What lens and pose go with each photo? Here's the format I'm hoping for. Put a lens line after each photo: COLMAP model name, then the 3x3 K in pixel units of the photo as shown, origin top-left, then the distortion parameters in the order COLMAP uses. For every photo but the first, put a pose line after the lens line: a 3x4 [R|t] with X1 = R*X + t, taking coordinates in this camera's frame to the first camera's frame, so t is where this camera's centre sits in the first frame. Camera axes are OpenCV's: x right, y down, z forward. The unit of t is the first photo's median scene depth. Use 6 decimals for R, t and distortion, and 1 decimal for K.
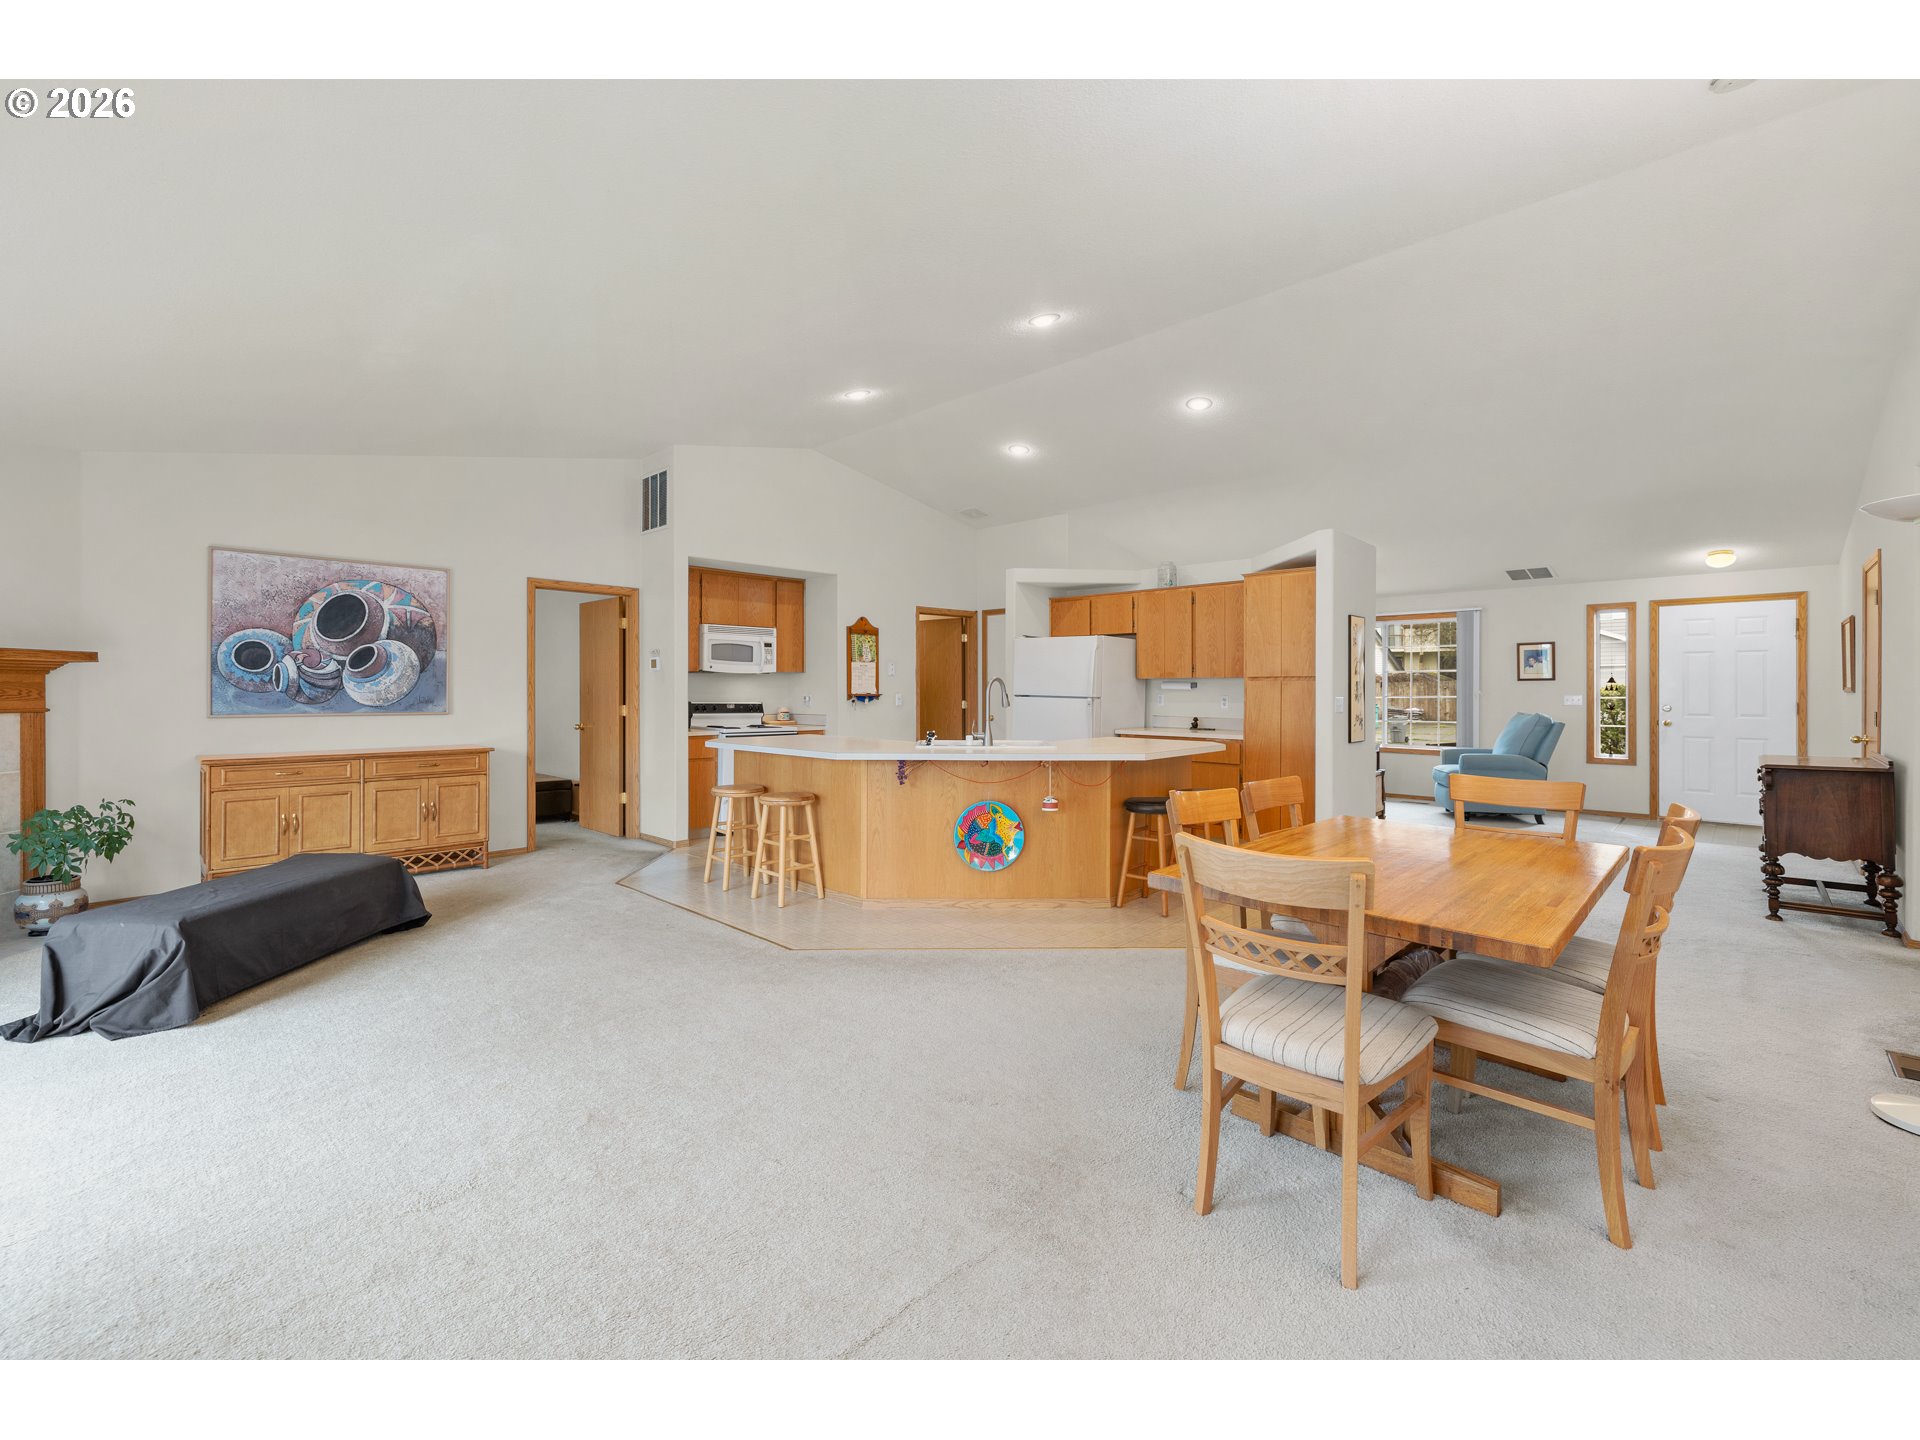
lens RADIAL K [[809.6, 0, 958.0], [0, 809.6, 709.8], [0, 0, 1]] dist [0.000137, 0.000075]
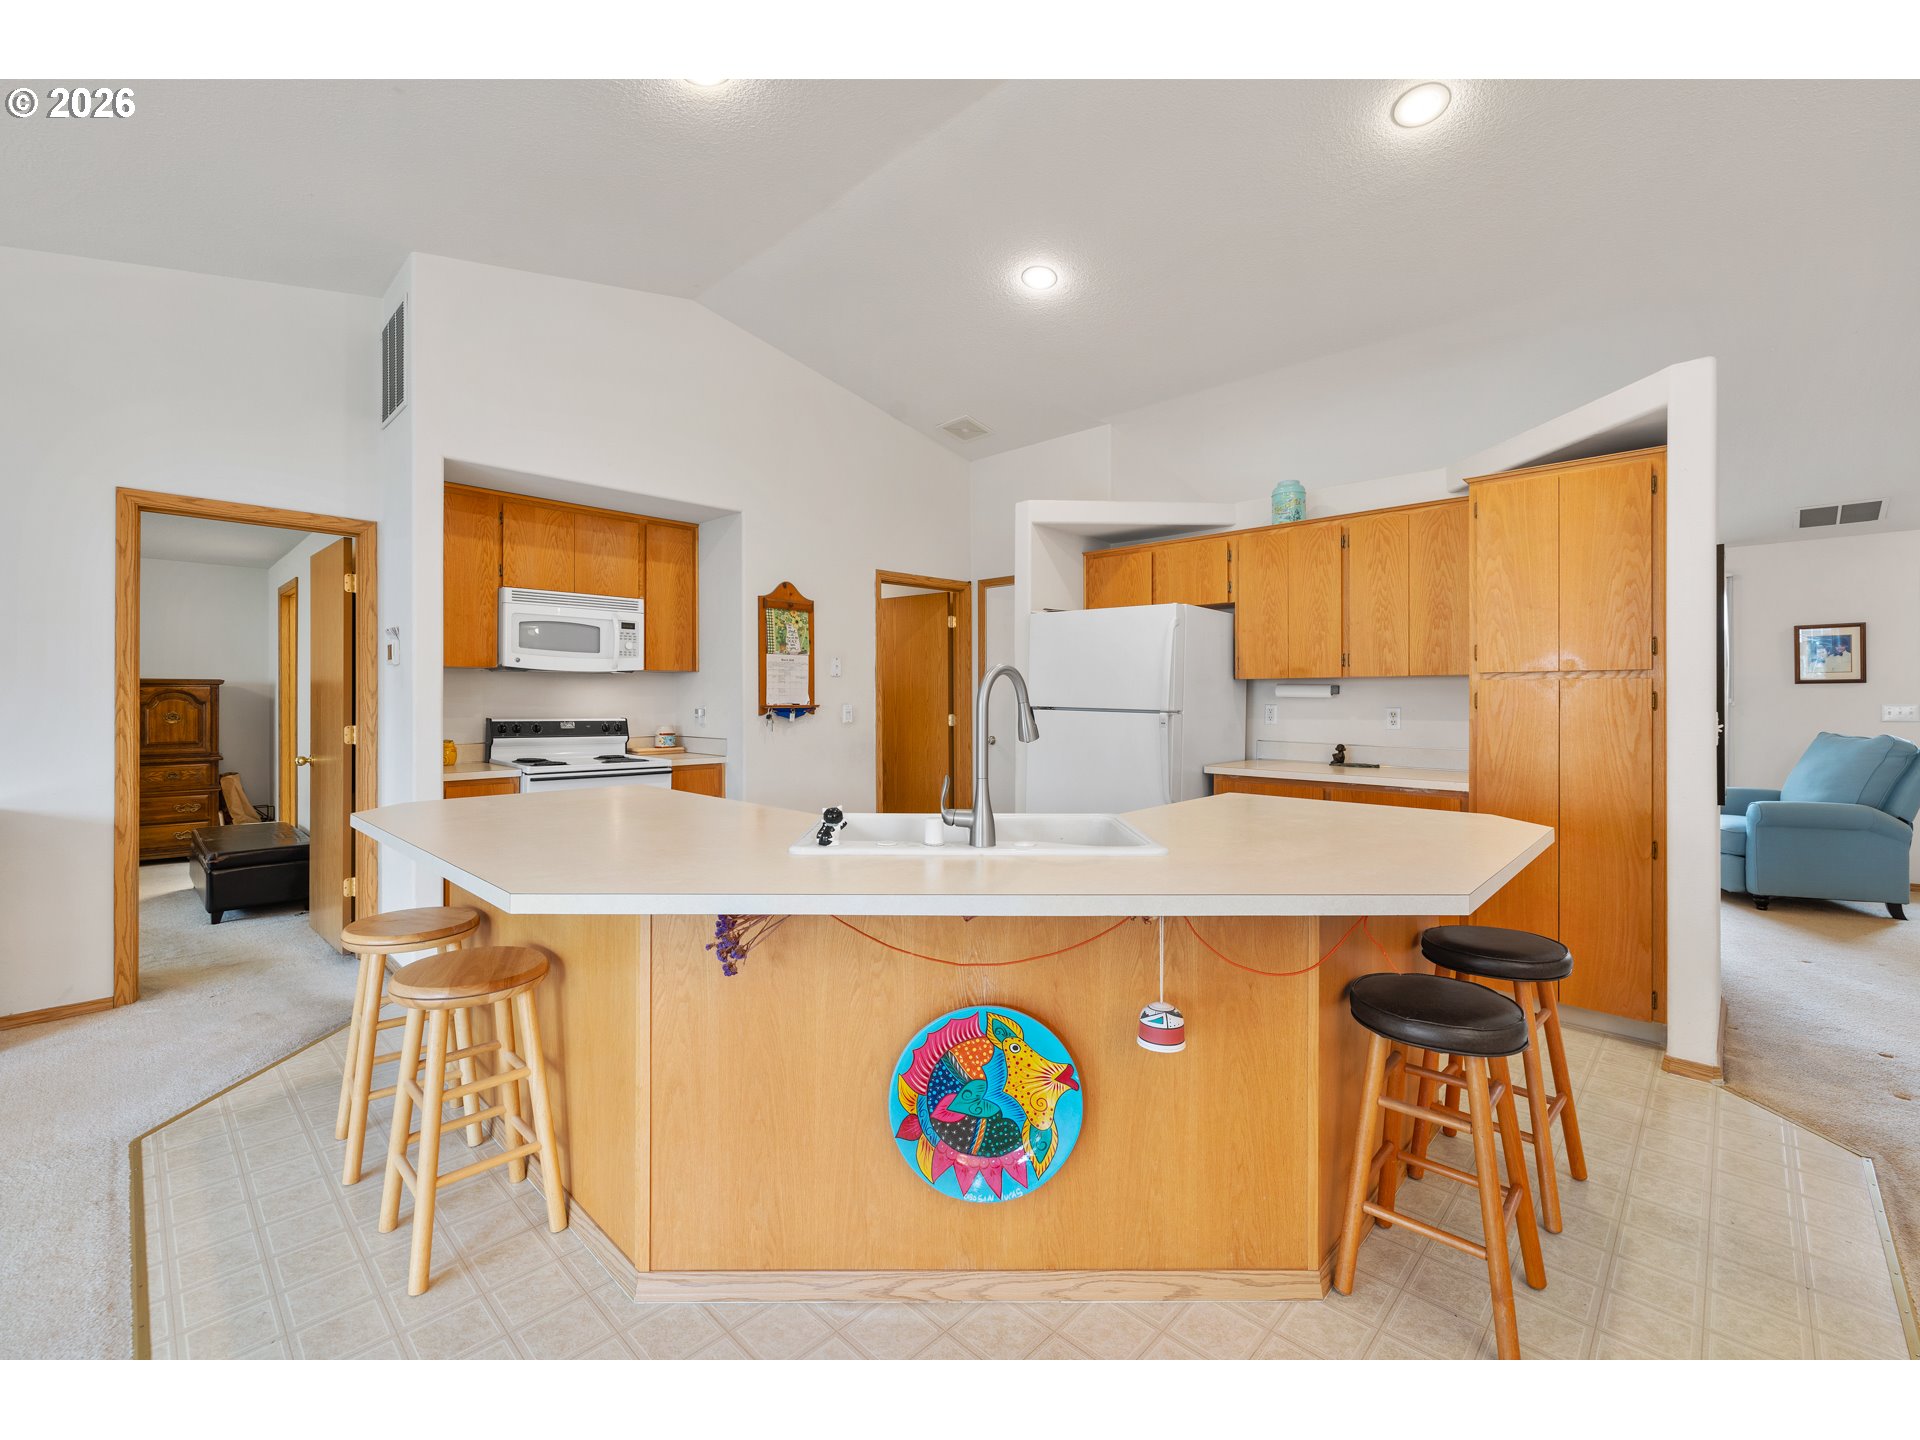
lens RADIAL K [[809.6, 0, 960.6], [0, 809.6, 706.5], [0, 0, 1]] dist [0.000137, 0.000075]
pose [[0.999996, -0.001309, 0.002459, 0.016851], [0.001346, 0.999886, -0.015057, -0.009551], [-0.002439, 0.015060, 0.999884, 0.405477]]
